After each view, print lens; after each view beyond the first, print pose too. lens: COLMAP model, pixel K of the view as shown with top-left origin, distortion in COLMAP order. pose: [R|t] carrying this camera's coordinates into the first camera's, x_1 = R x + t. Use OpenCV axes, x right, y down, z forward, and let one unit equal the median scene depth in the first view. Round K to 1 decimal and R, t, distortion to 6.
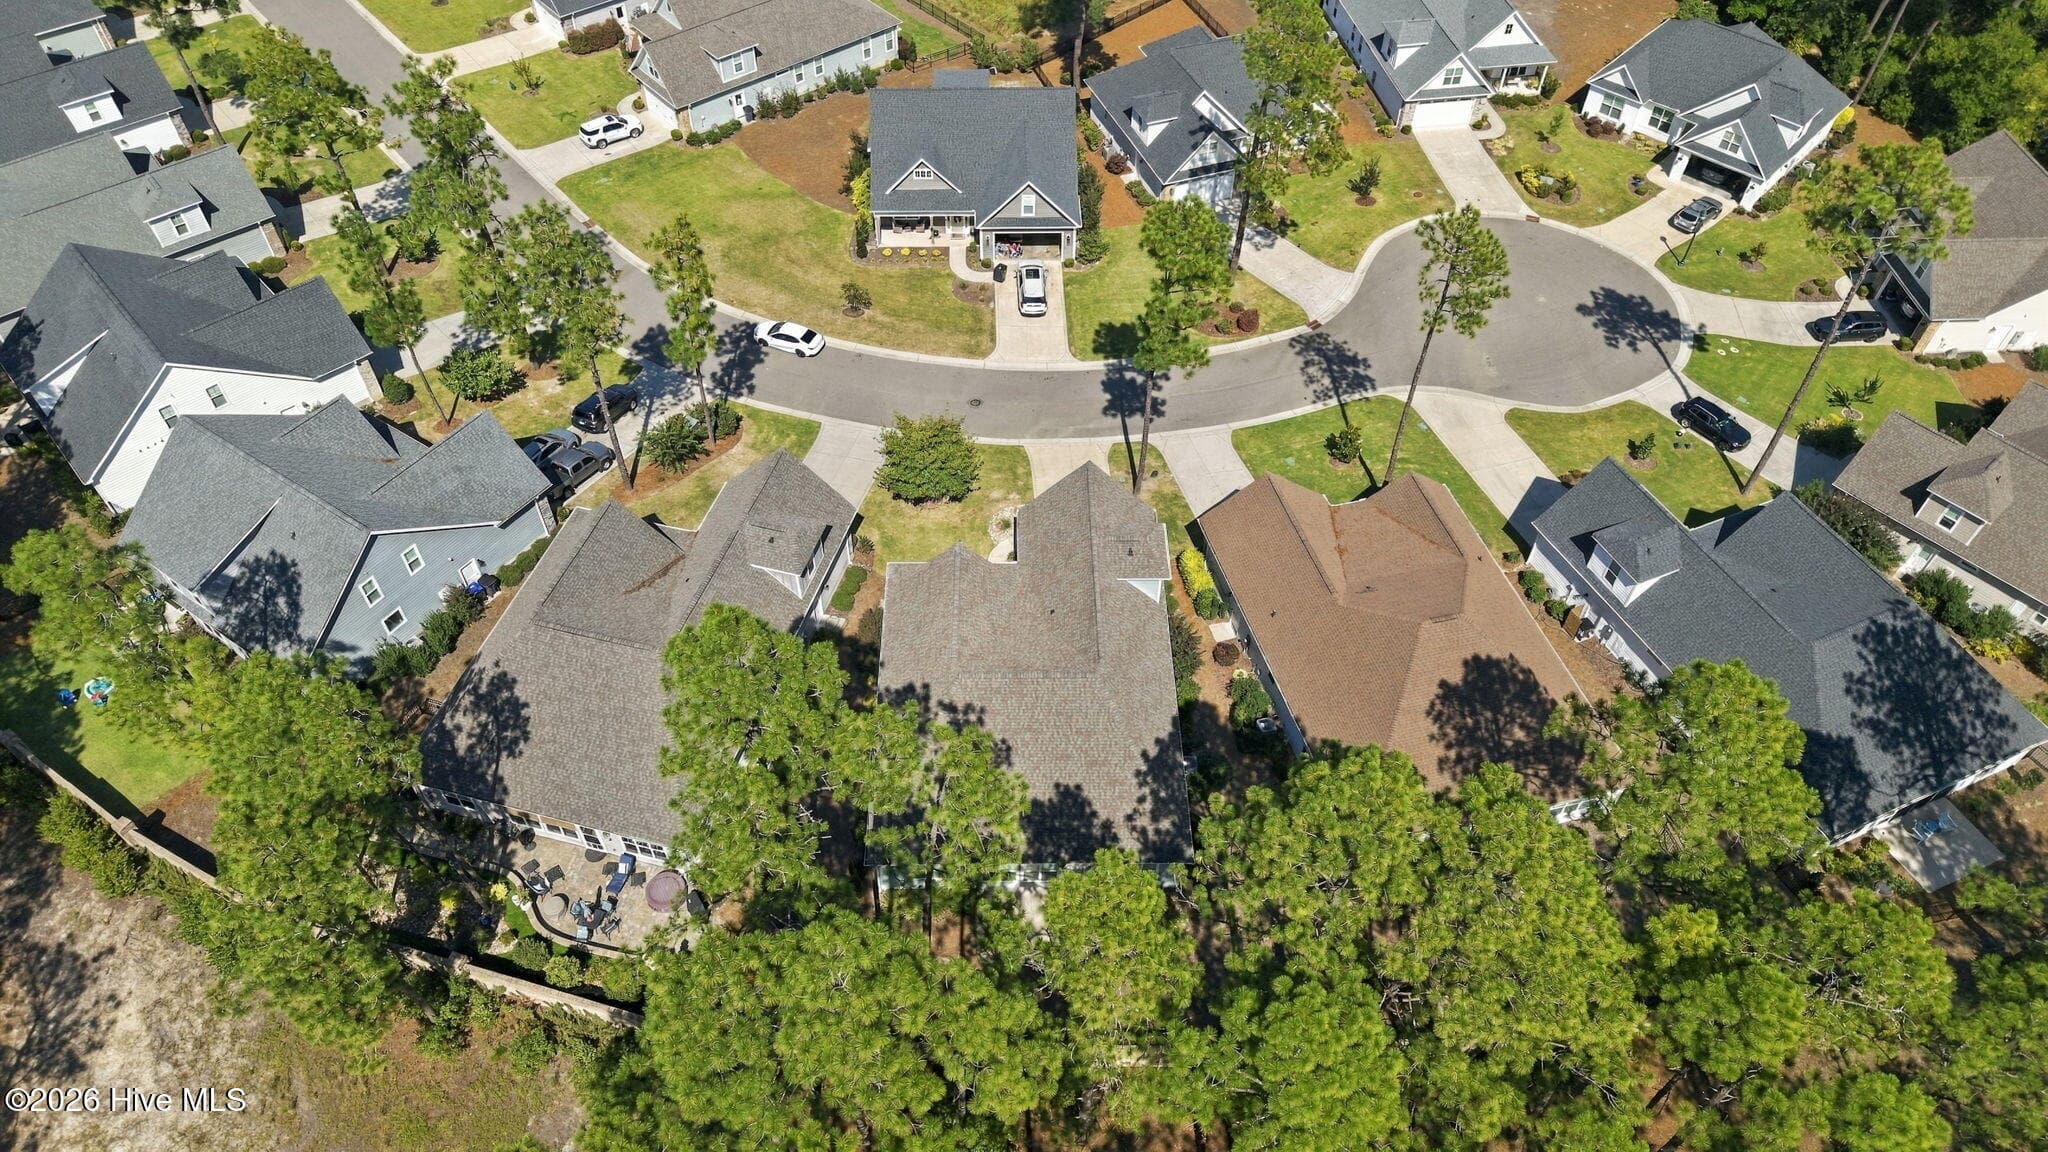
lens RADIAL K [[1450.0, 0, 1024.0], [0, 1450.0, 576.0], [0, 0, 1]] dist [0.015069, 0.001777]
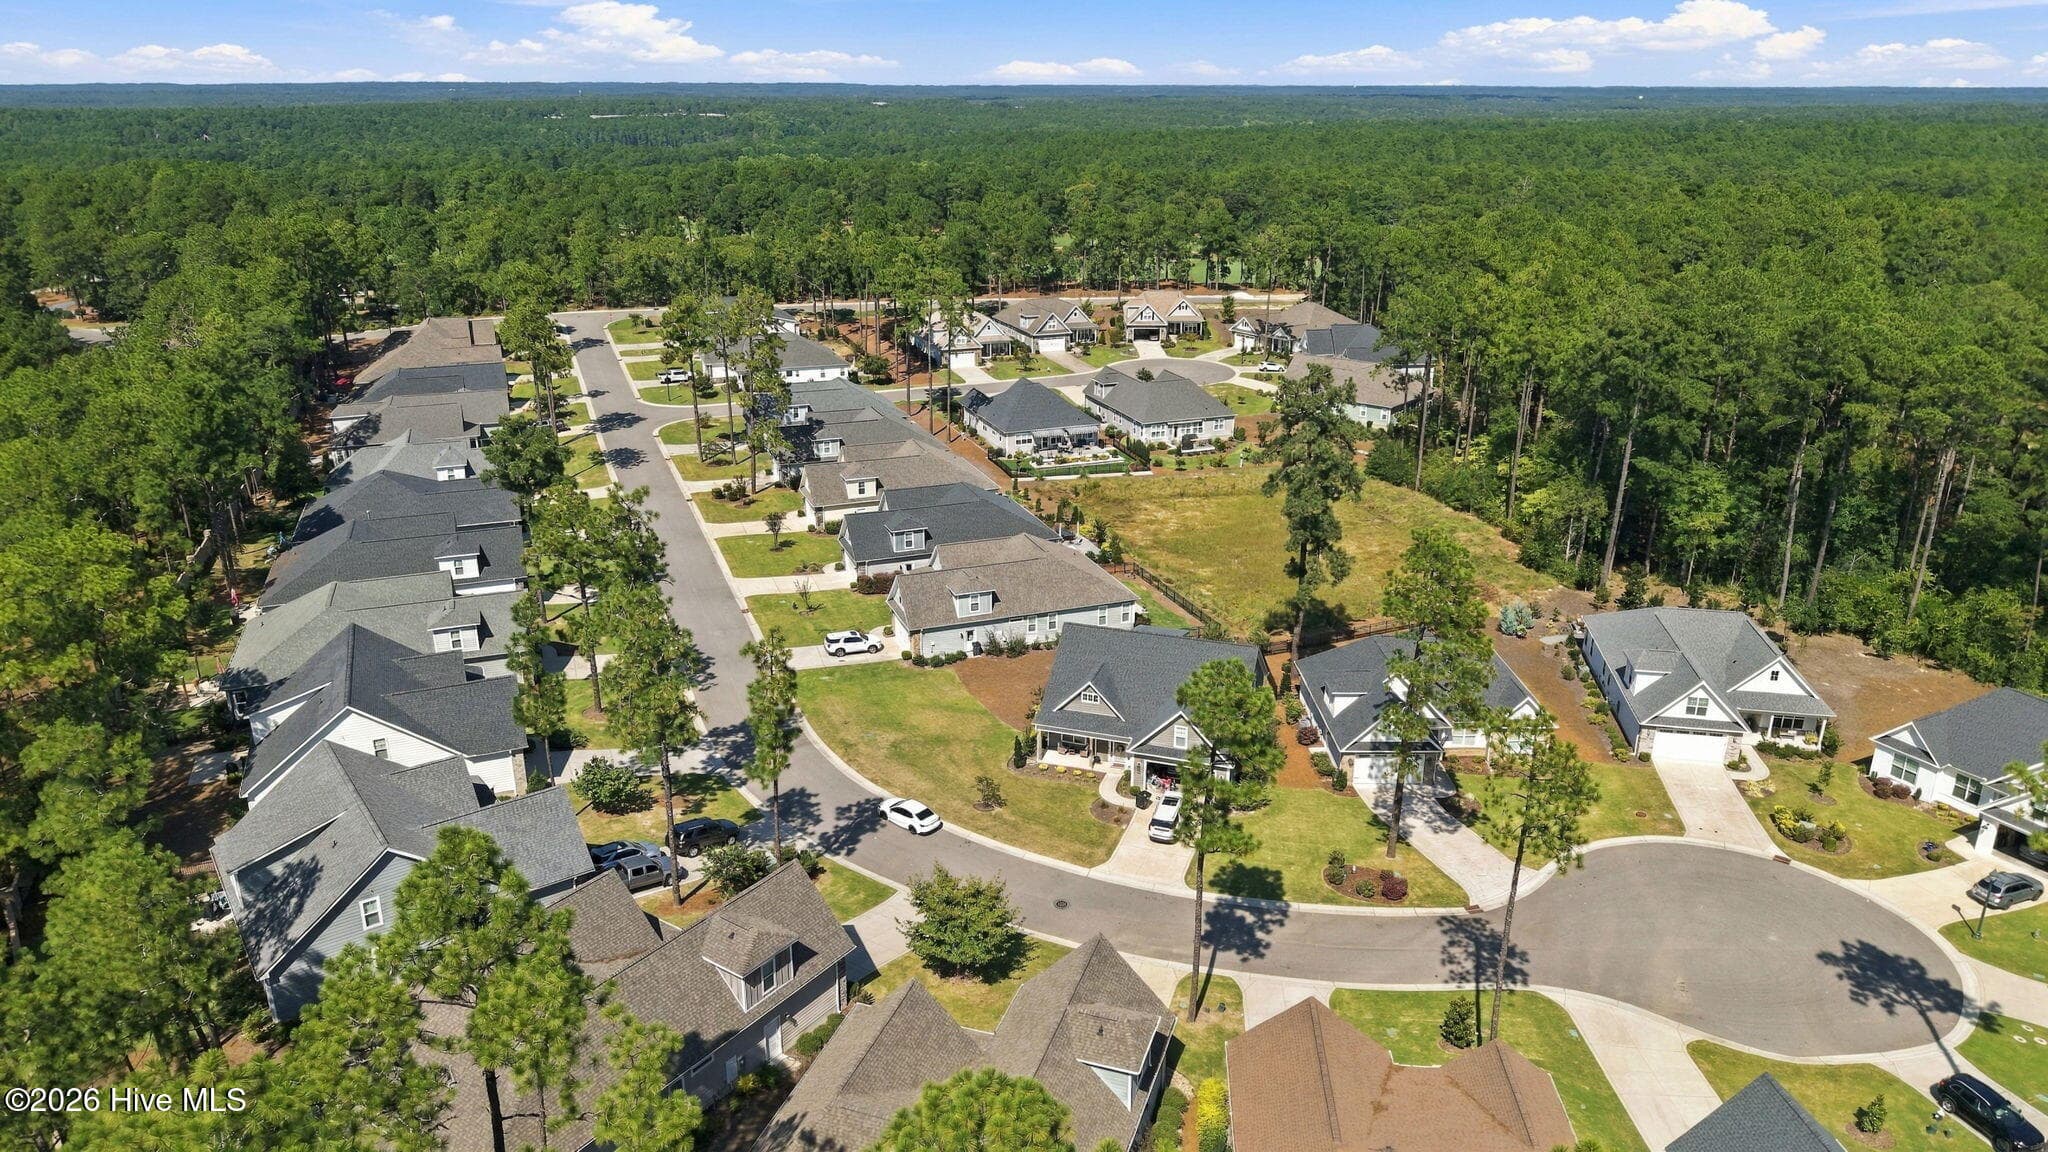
lens RADIAL K [[1404.9, 0, 1018.1], [0, 1404.9, 573.8], [0, 0, 1]] dist [0.044923, -0.029990]
pose [[0.939799, 0.102779, -0.325906, 0.187825], [-0.245108, 0.867281, -0.433296, 0.085123], [0.238118, 0.487093, 0.840262, 0.107550]]
